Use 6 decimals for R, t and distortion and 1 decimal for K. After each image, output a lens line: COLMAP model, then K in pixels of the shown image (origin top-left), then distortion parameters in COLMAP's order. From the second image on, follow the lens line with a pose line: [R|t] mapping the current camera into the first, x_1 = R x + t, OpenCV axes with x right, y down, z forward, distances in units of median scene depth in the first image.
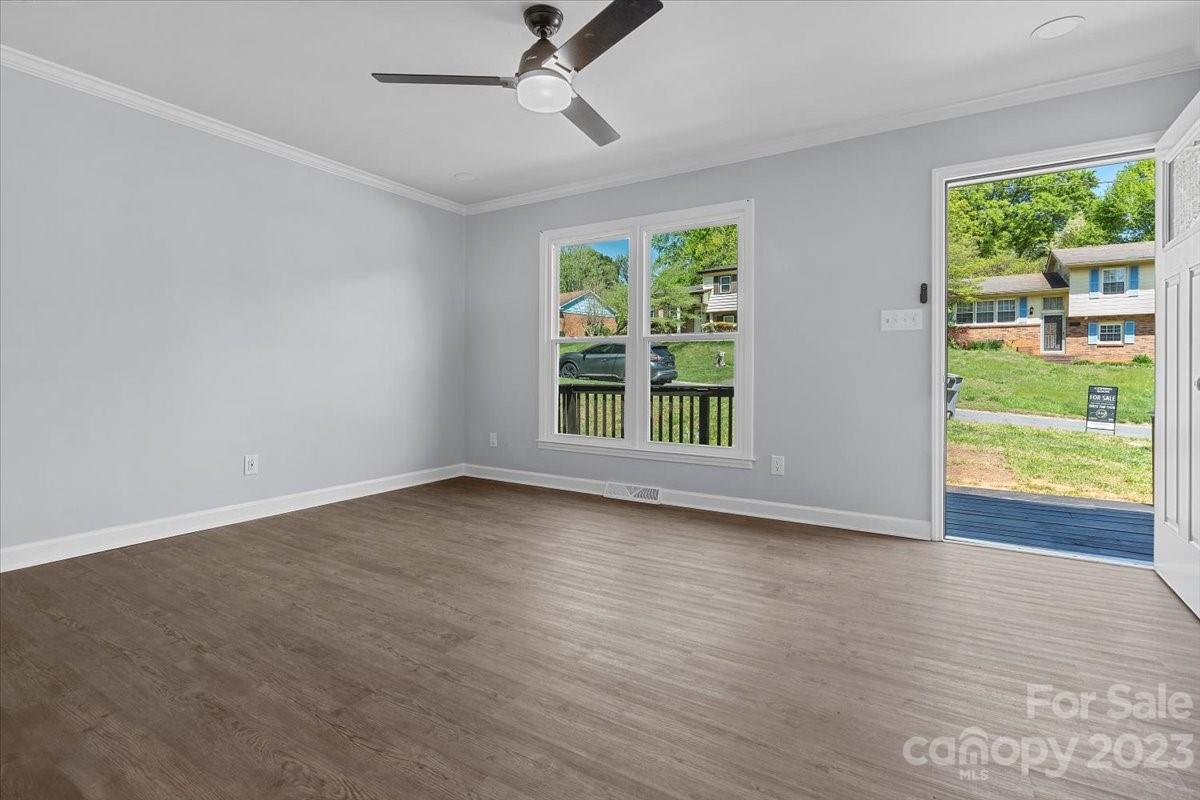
lens RADIAL K [[564.5, 0, 602.9], [0, 564.5, 380.4], [0, 0, 1]] dist [0.004383, 0.000811]
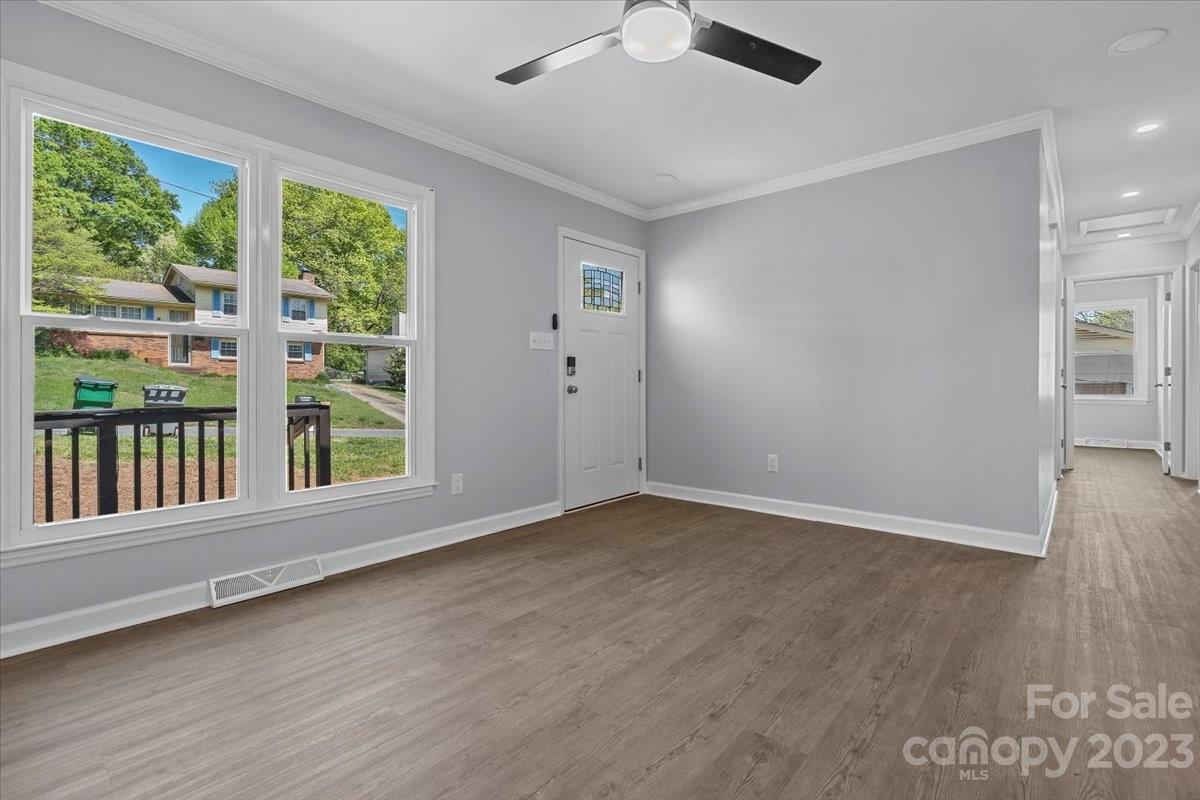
lens RADIAL K [[564.5, 0, 596.8], [0, 564.5, 379.3], [0, 0, 1]] dist [0.004383, 0.000811]
pose [[0.151796, 0.004917, 0.988400, -0.097791], [0.017782, 0.999812, -0.007705, -0.002010], [-0.988252, 0.018745, 0.151680, 0.104739]]
